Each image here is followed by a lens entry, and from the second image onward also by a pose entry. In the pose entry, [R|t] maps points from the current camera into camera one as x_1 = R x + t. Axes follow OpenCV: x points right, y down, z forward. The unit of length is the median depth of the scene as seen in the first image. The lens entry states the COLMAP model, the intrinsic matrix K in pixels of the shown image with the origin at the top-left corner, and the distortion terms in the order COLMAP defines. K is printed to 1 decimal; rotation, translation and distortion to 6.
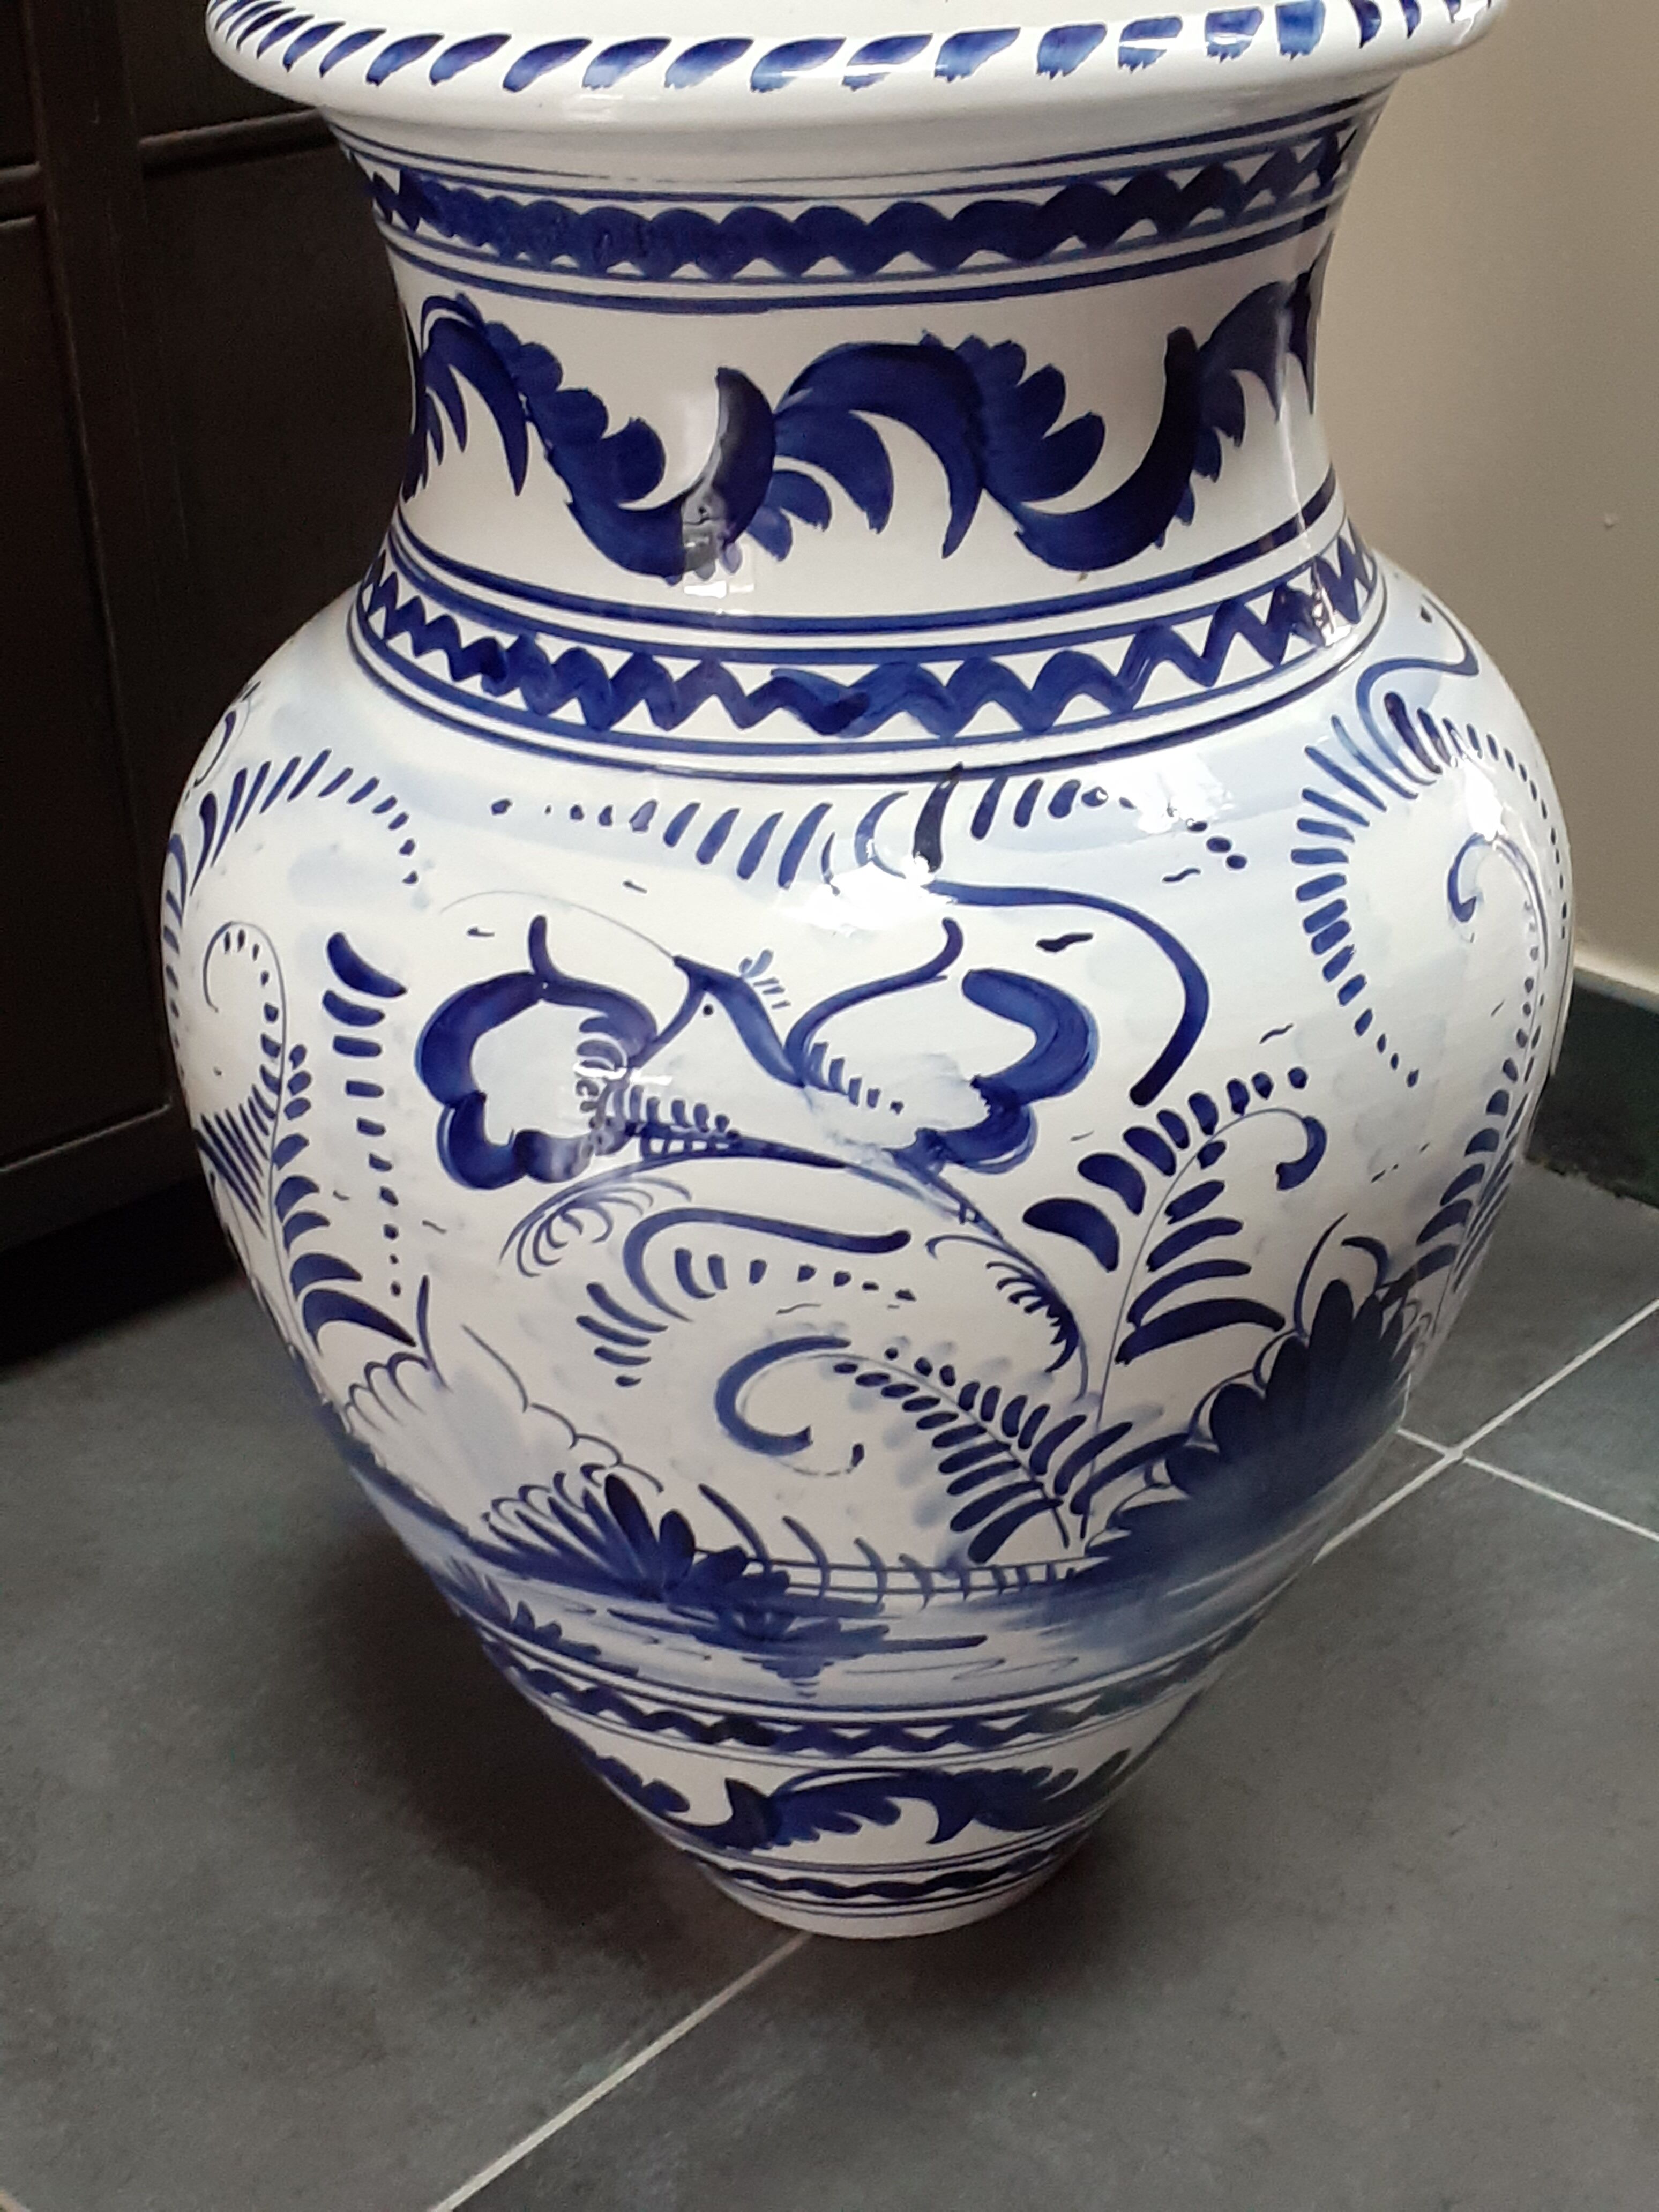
lens RADIAL K [[3568.6, 0, 840.9], [0, 3568.6, 1162.6], [0, 0, 1]] dist [0.213346, 0.000000]
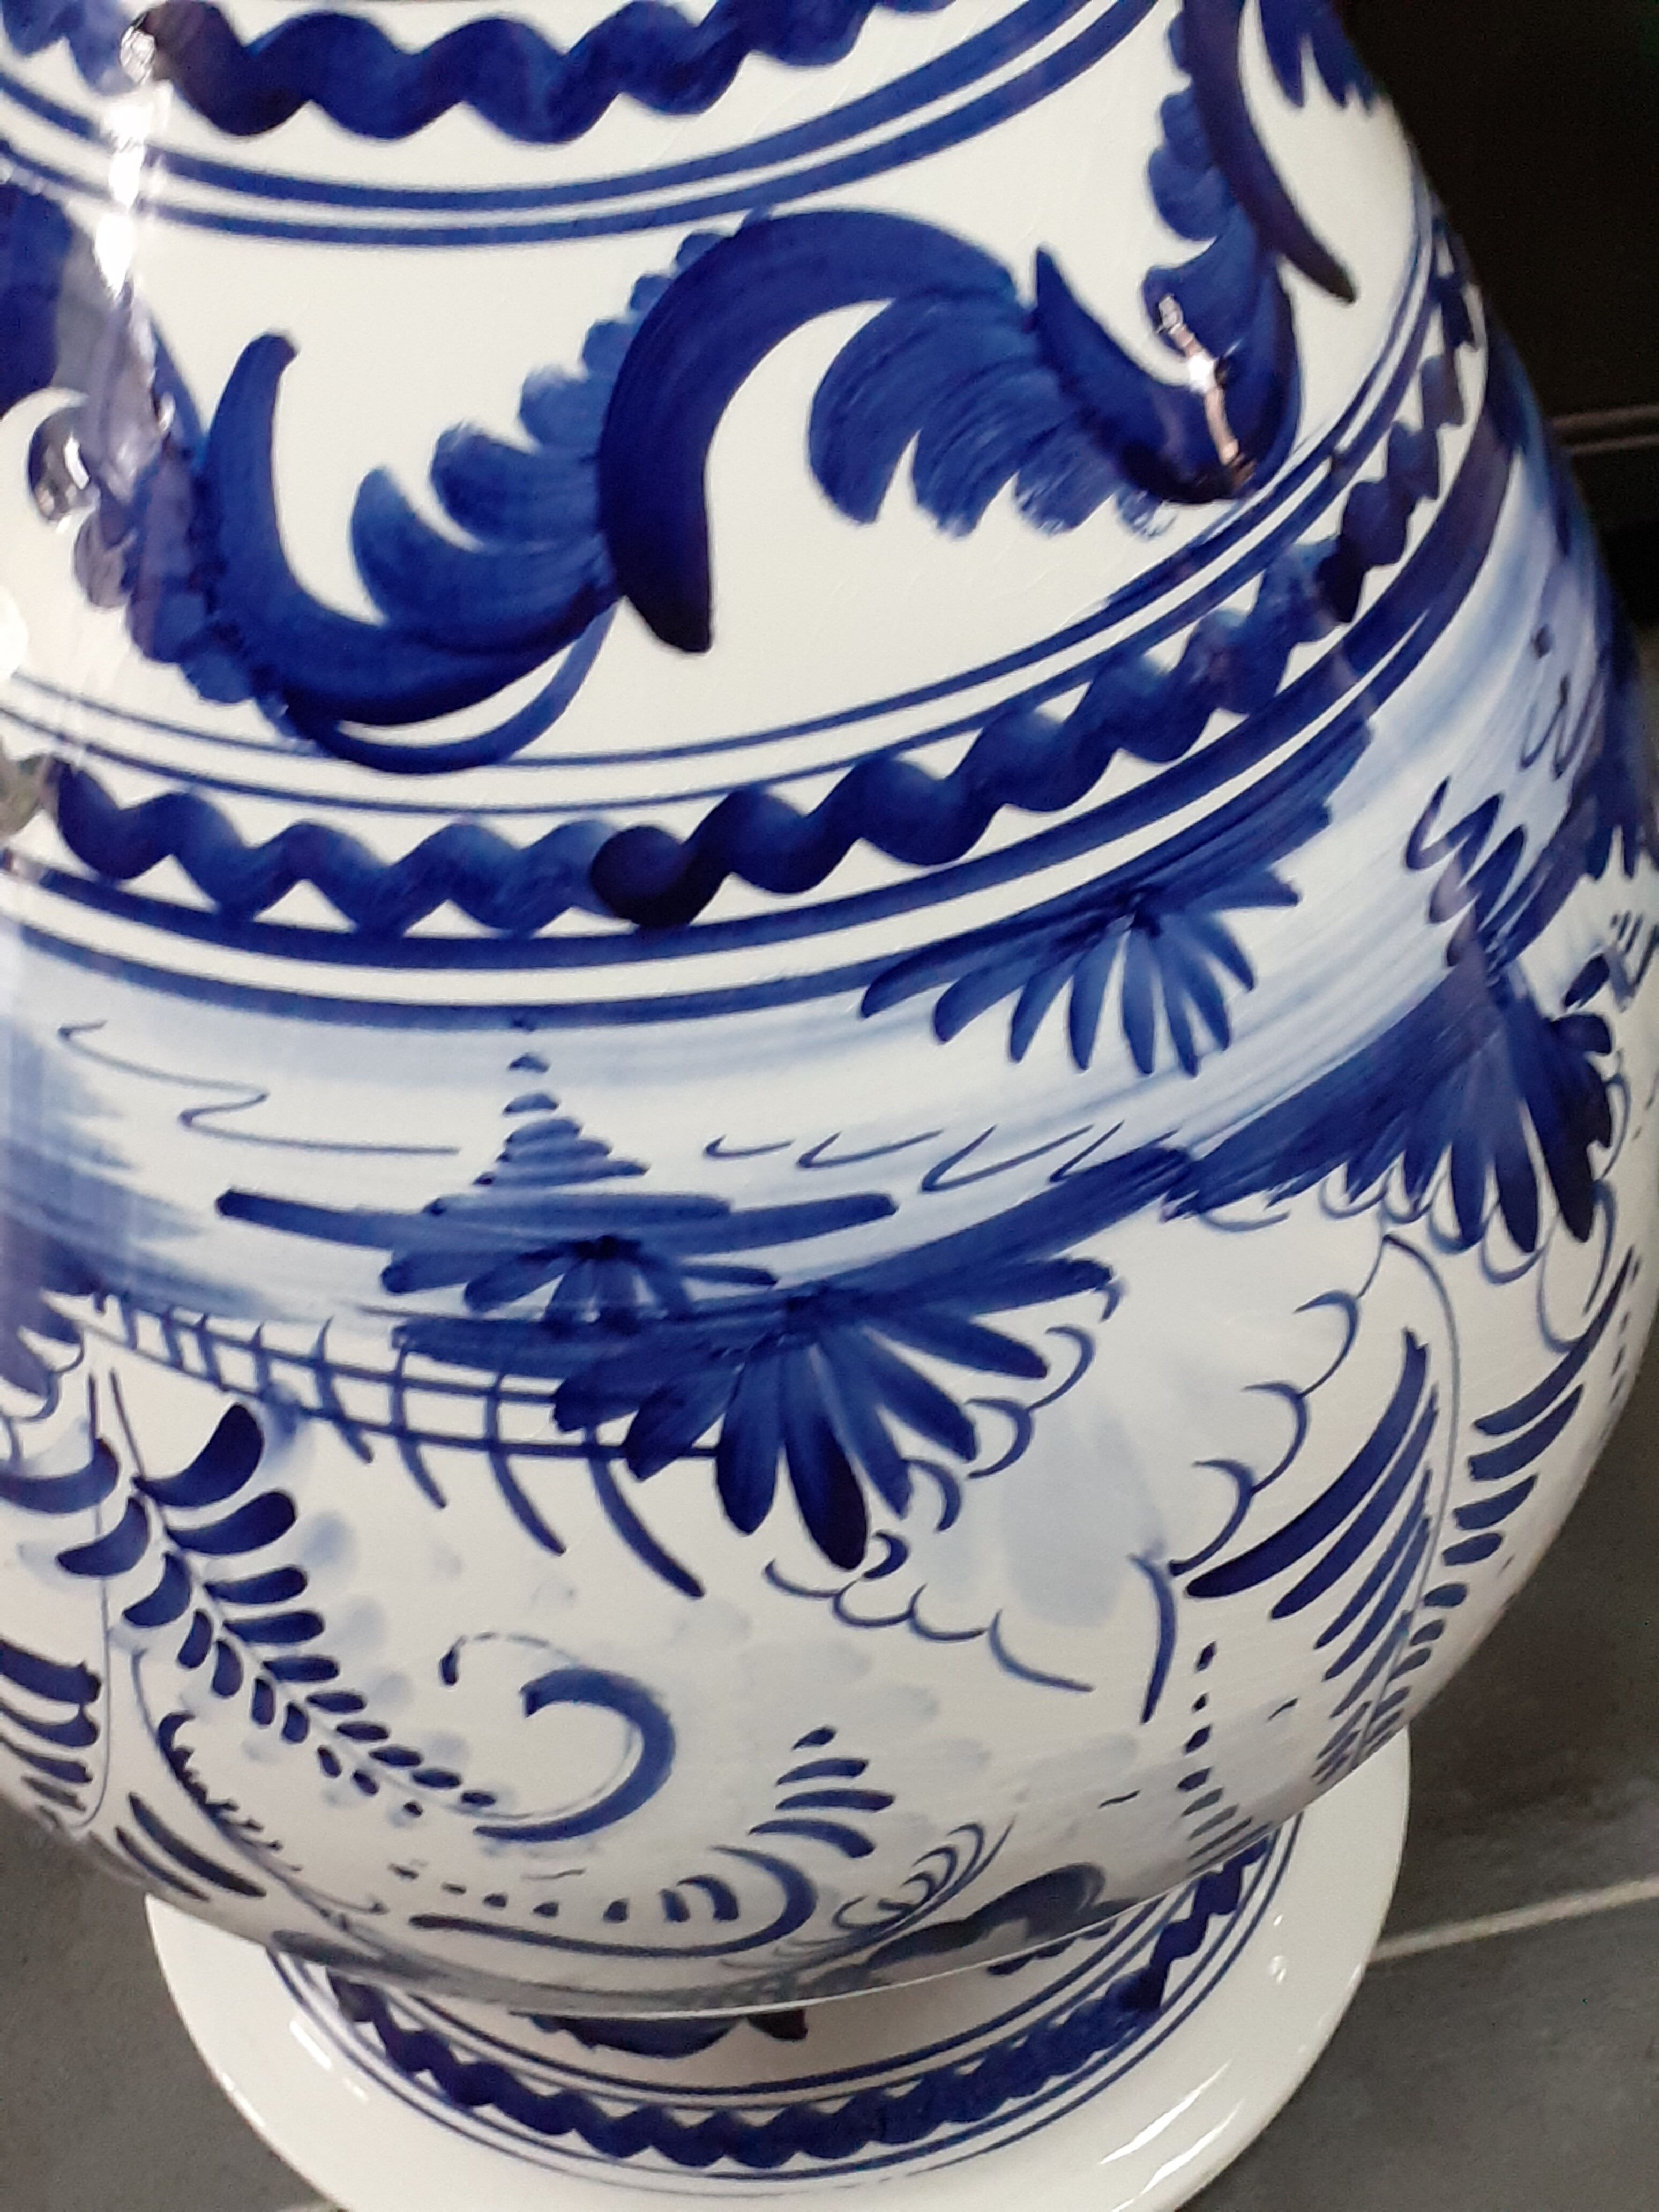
lens RADIAL K [[3568.6, 0, 826.8], [0, 3568.6, 1115.4], [0, 0, 1]] dist [0.213346, 0.000000]
pose [[-0.983463, -0.106784, 0.146282, -0.148712], [-0.115707, -0.250918, -0.961068, 0.733847], [0.139331, -0.962100, 0.234413, 0.979313]]
